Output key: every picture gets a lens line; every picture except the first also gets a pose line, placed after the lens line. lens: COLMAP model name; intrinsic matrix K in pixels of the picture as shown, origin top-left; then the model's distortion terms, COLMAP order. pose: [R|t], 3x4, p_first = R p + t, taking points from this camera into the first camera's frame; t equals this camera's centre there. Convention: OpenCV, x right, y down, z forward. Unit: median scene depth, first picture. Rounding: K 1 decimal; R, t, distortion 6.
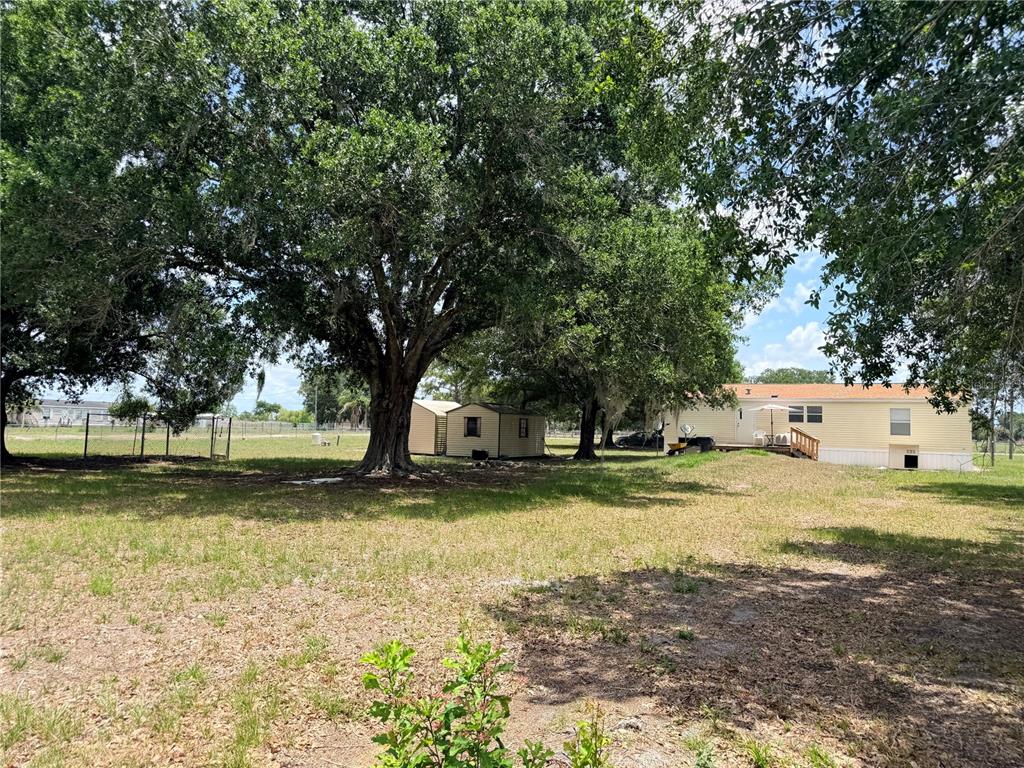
lens RADIAL K [[727.8, 0, 517.1], [0, 727.8, 378.8], [0, 0, 1]] dist [0.009066, -0.007584]
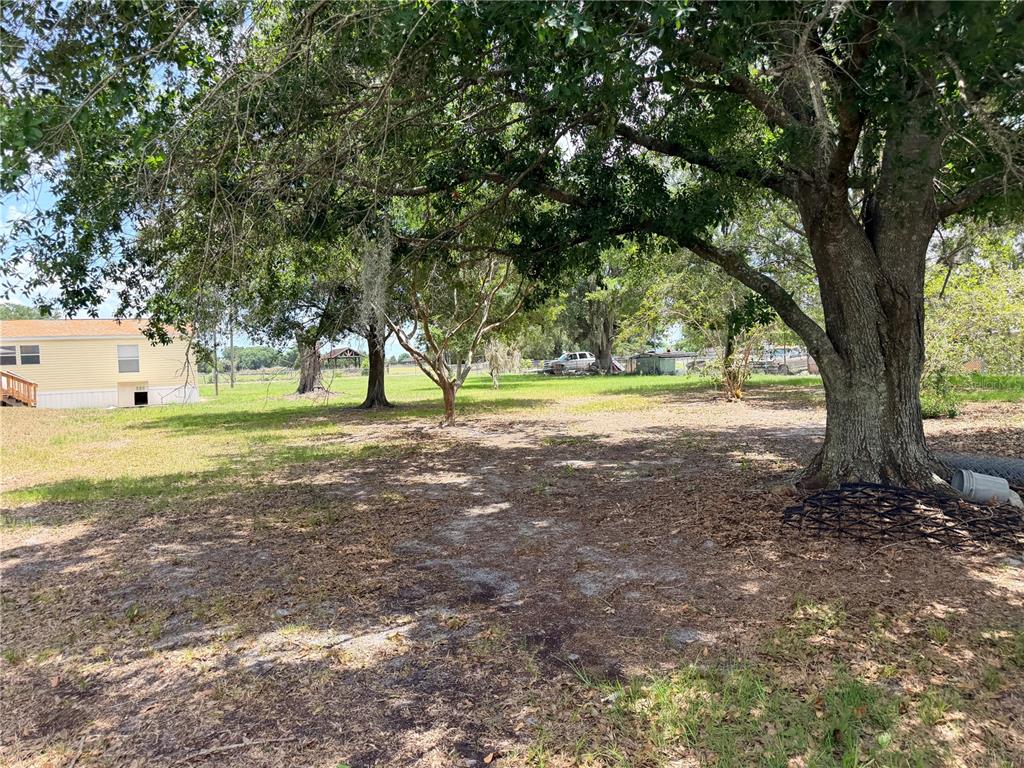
lens RADIAL K [[727.8, 0, 517.1], [0, 727.8, 378.8], [0, 0, 1]] dist [0.009066, -0.007584]
pose [[0.567712, -0.069758, 0.820266, 0.073332], [-0.000077, 0.996399, 0.084790, 0.011446], [-0.823227, -0.048199, 0.565662, 0.083999]]
